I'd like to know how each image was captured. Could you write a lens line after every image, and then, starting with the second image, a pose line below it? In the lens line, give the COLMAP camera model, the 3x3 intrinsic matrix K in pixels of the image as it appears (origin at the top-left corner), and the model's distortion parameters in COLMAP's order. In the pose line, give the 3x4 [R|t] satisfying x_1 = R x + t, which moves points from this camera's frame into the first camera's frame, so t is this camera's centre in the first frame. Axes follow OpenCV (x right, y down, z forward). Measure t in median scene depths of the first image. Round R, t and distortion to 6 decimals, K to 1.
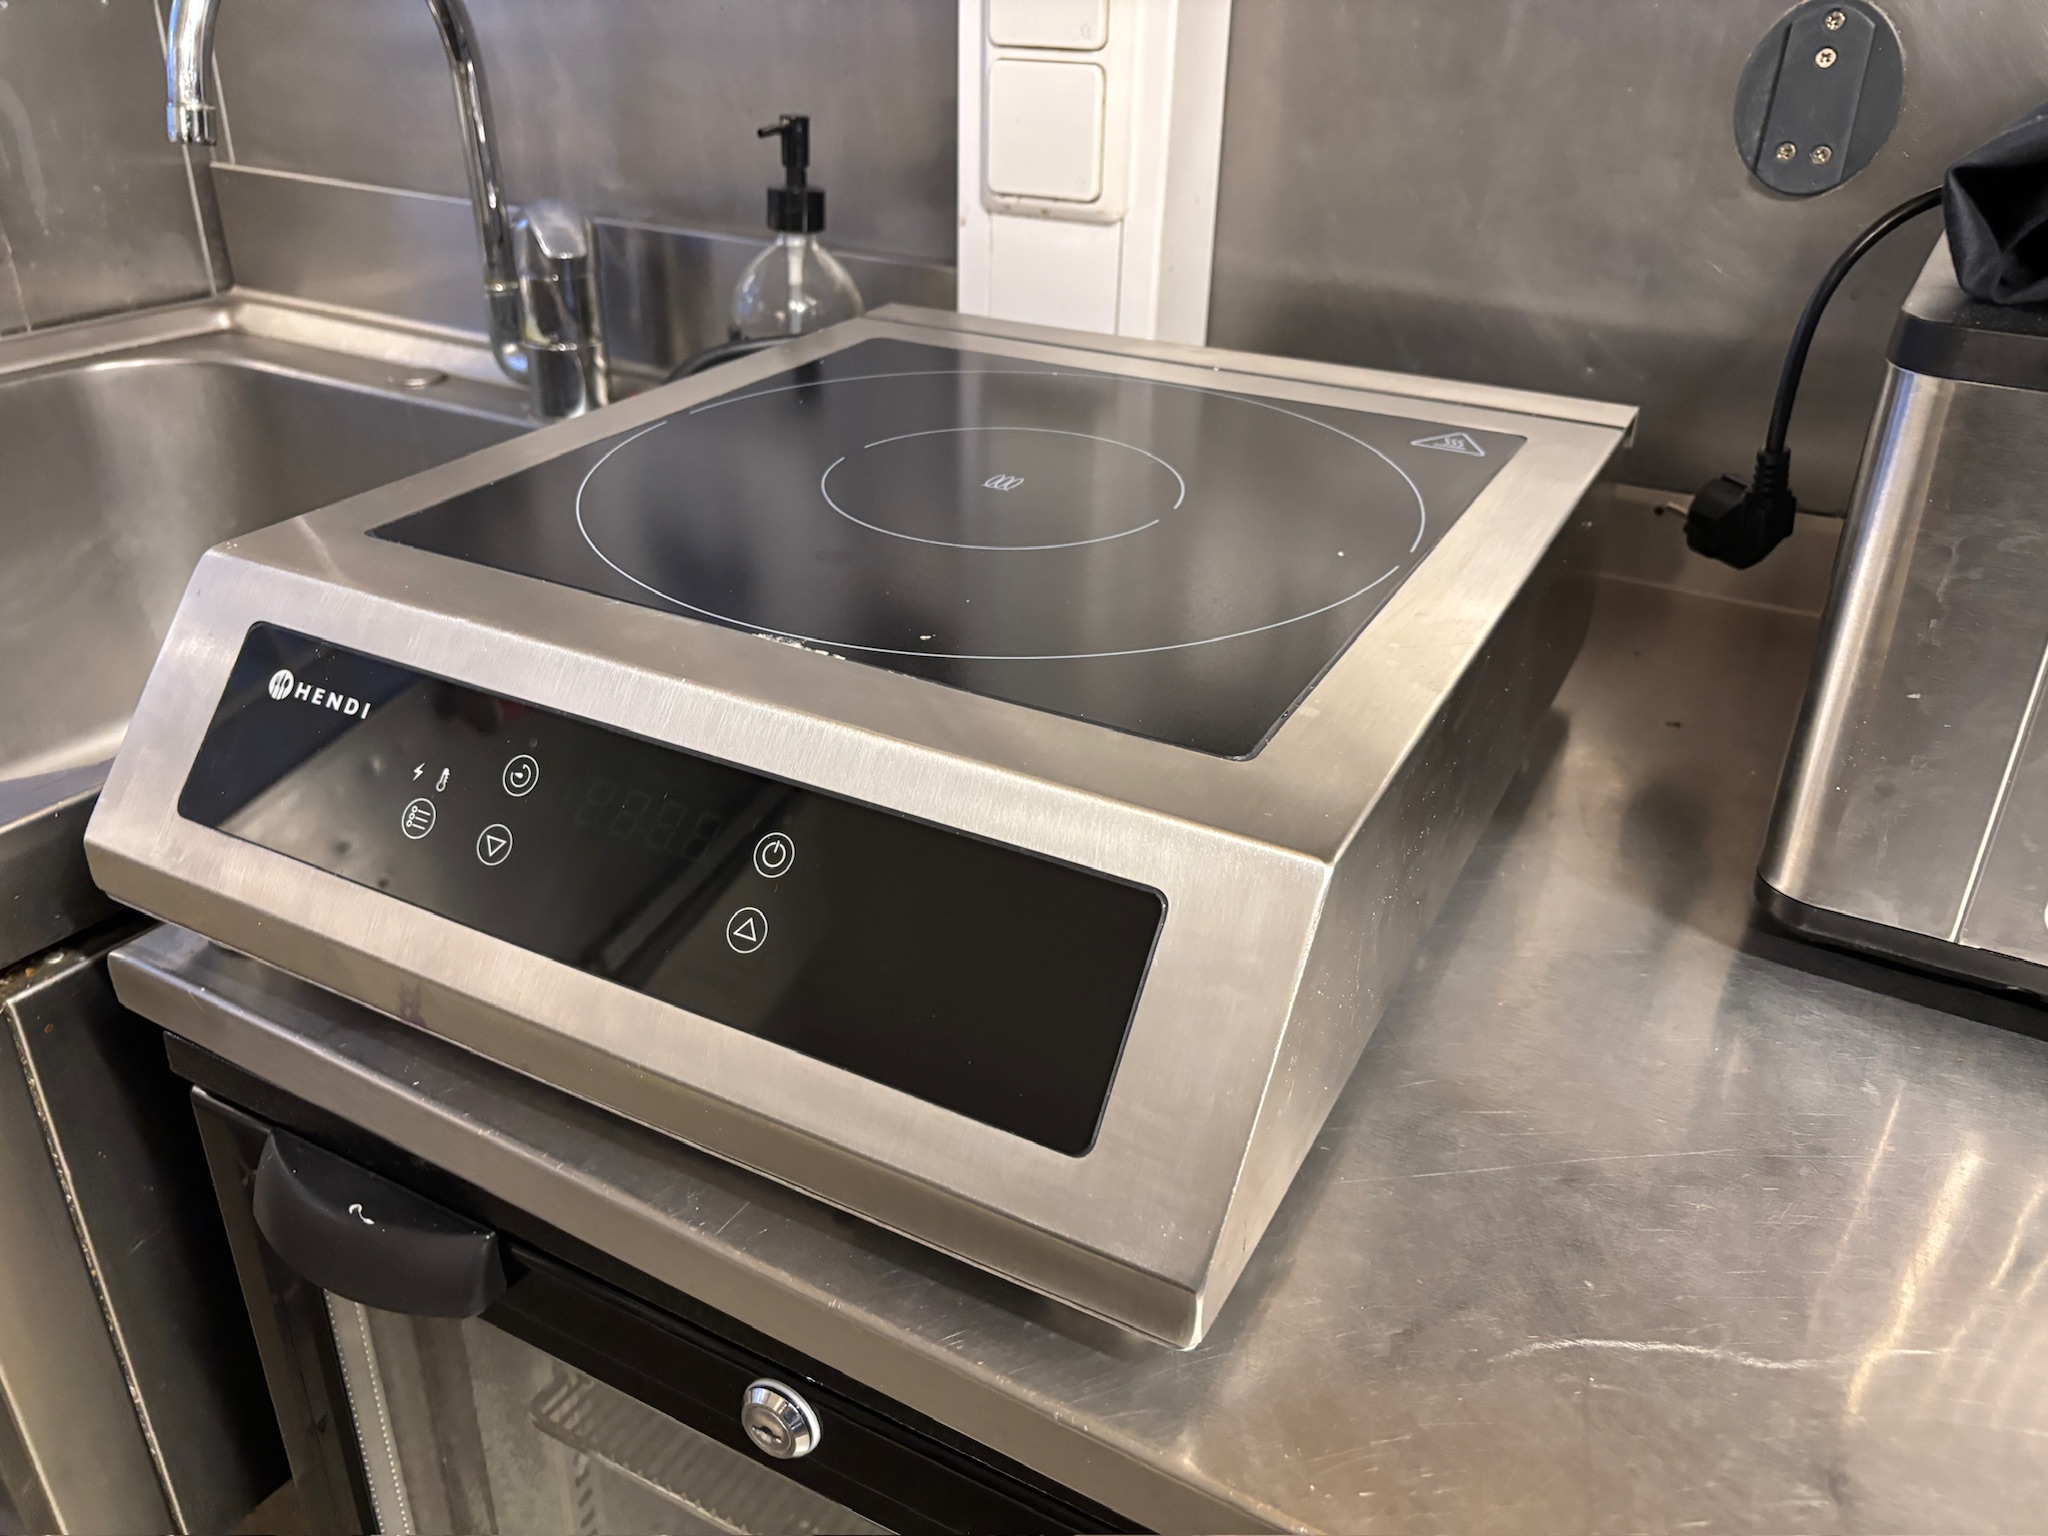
lens RADIAL K [[1567.4, 0, 1024.0], [0, 1567.4, 768.0], [0, 0, 1]] dist [0.073130, -0.084389]
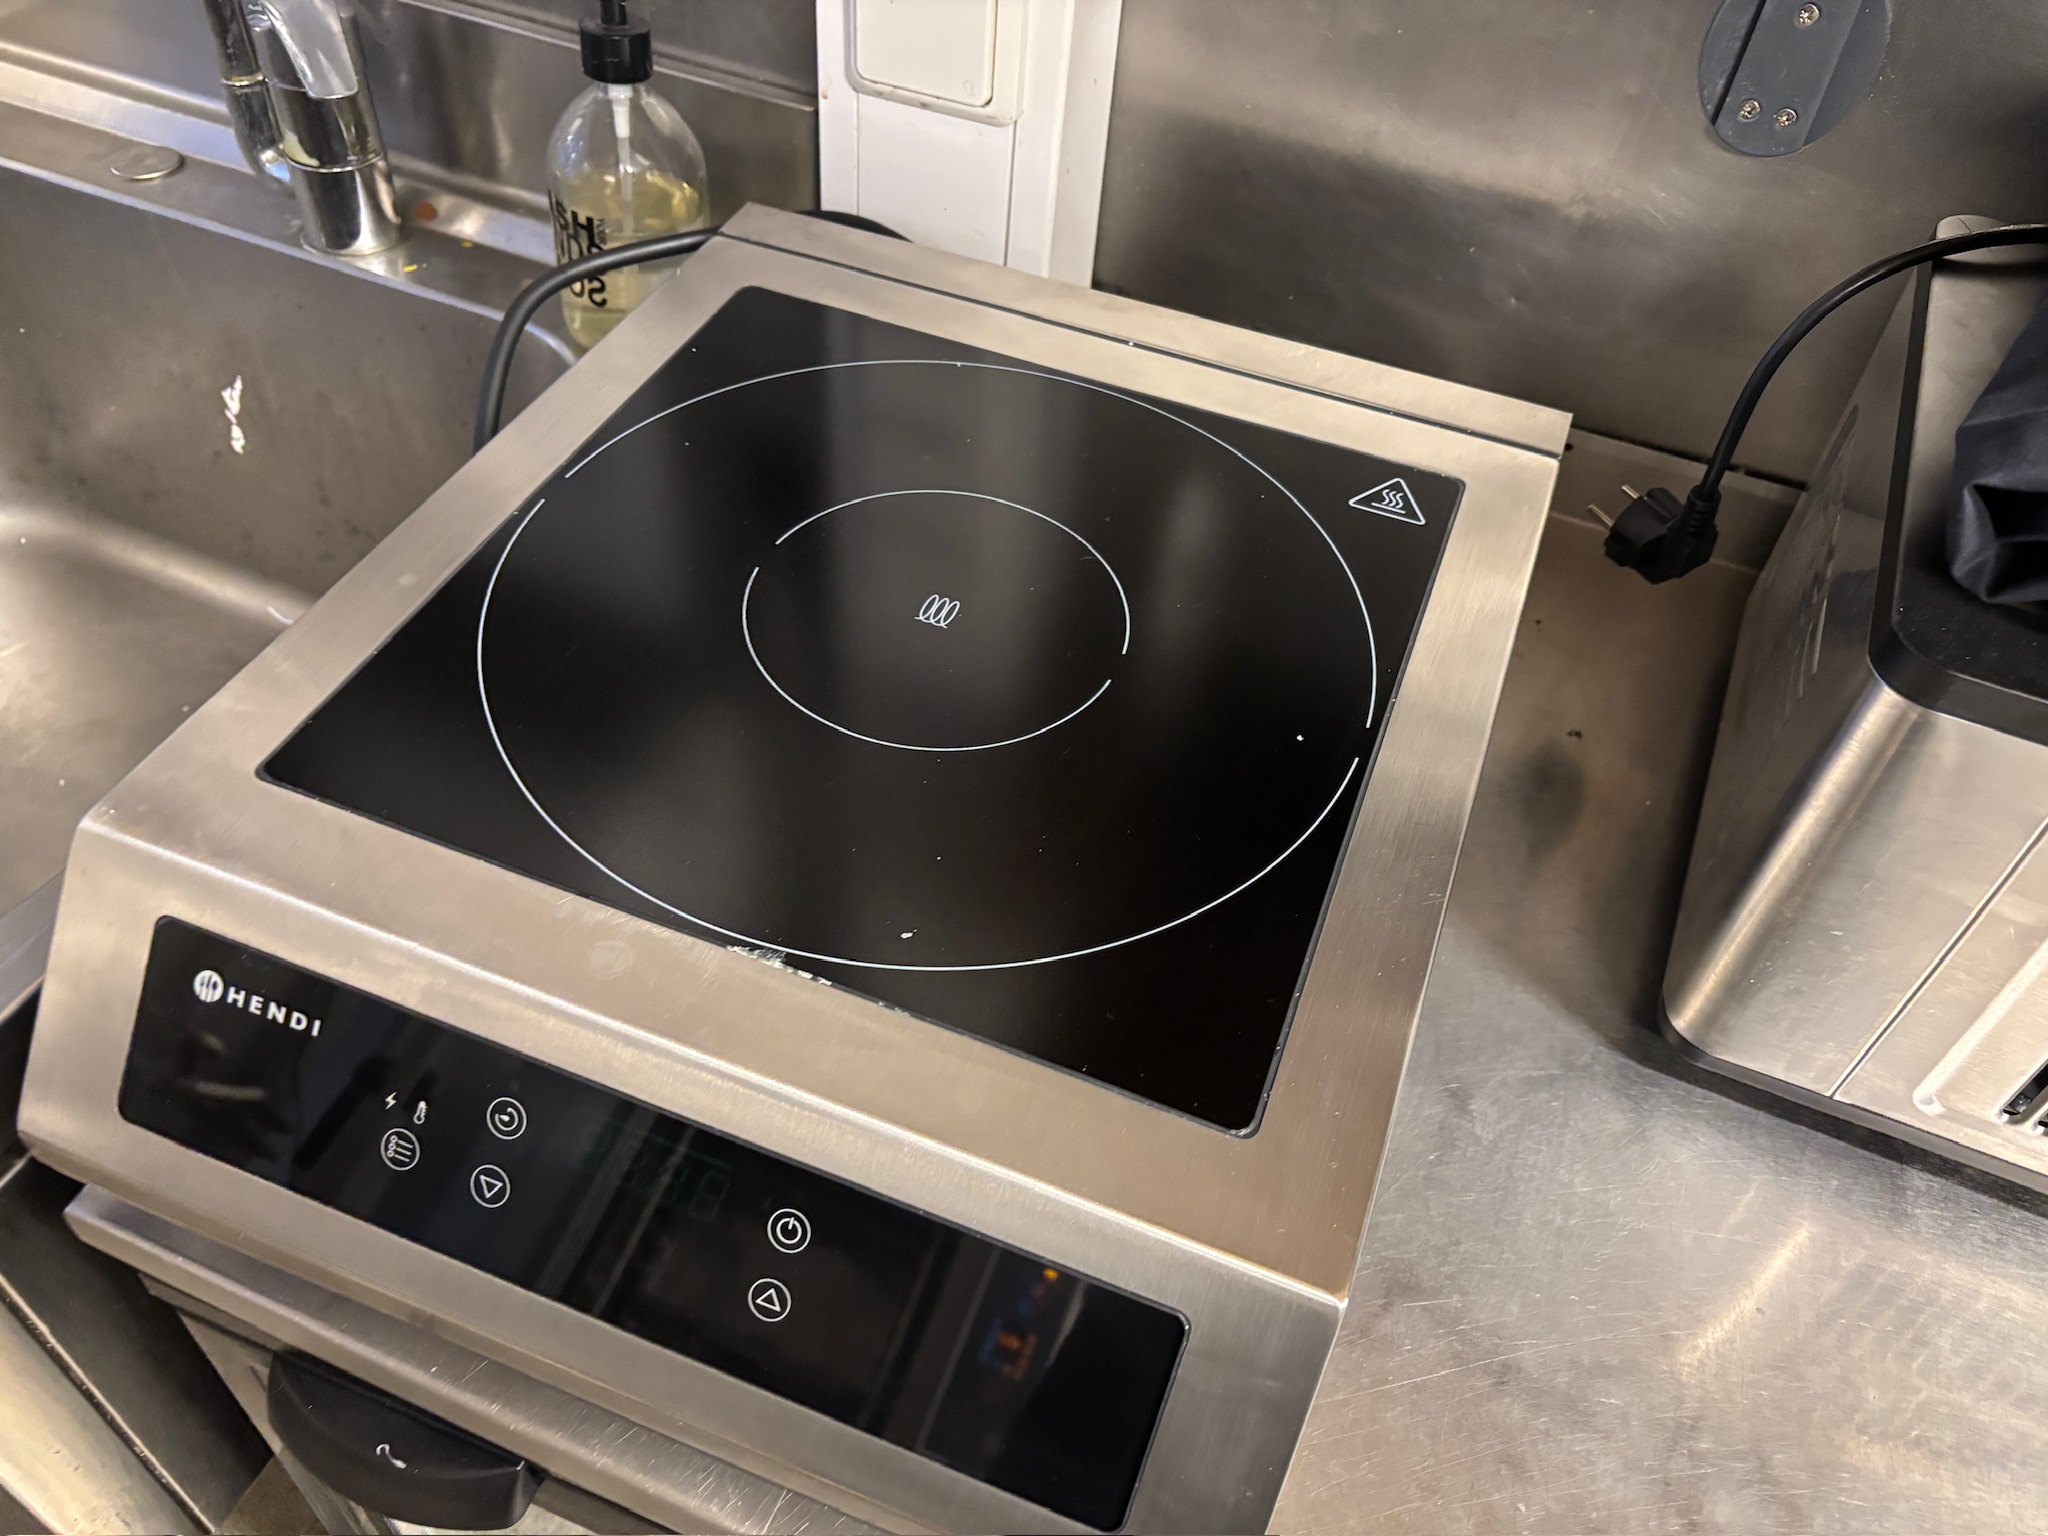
lens RADIAL K [[1567.0, 0, 1024.0], [0, 1567.0, 768.0], [0, 0, 1]] dist [0.038822, 0.003225]
pose [[0.991096, -0.063198, 0.117198, -0.092168], [0.020192, 0.941341, 0.336853, -0.482521], [-0.131612, -0.331487, 0.934235, 0.103416]]
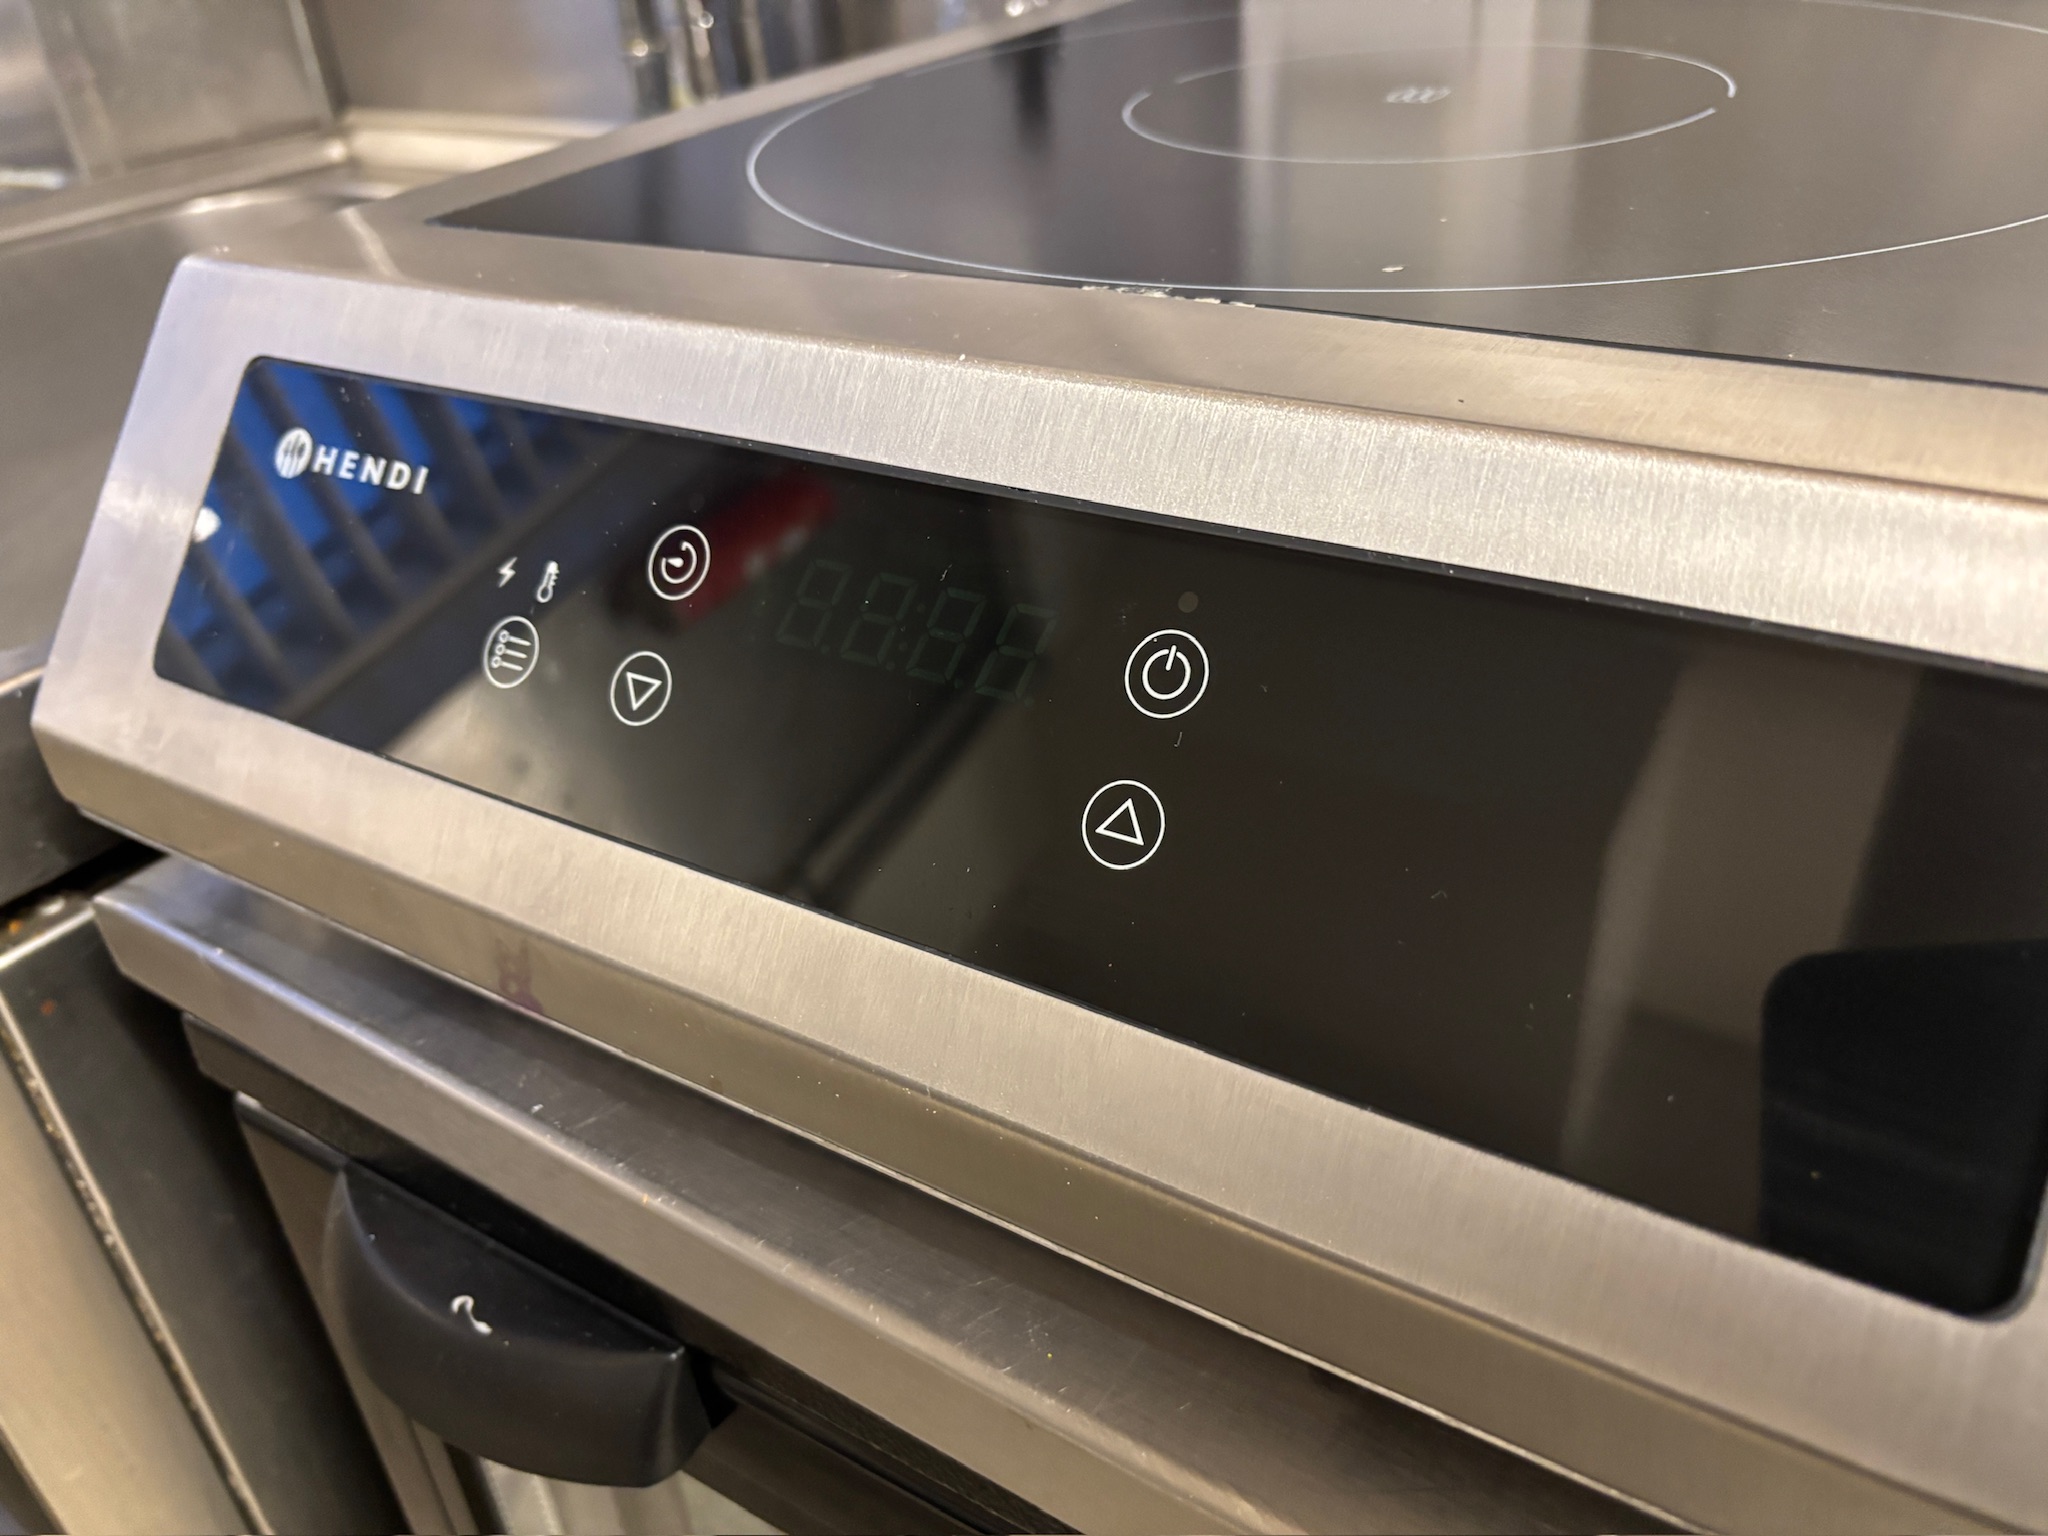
lens RADIAL K [[1567.1, 0, 1065.9], [0, 1567.1, 763.9], [0, 0, 1]] dist [0.004735, -0.002433]
pose [[0.995360, -0.040679, -0.087196, -0.126068], [0.045648, 0.997399, 0.055773, 0.046448], [0.084700, -0.059494, 0.994629, 0.420789]]
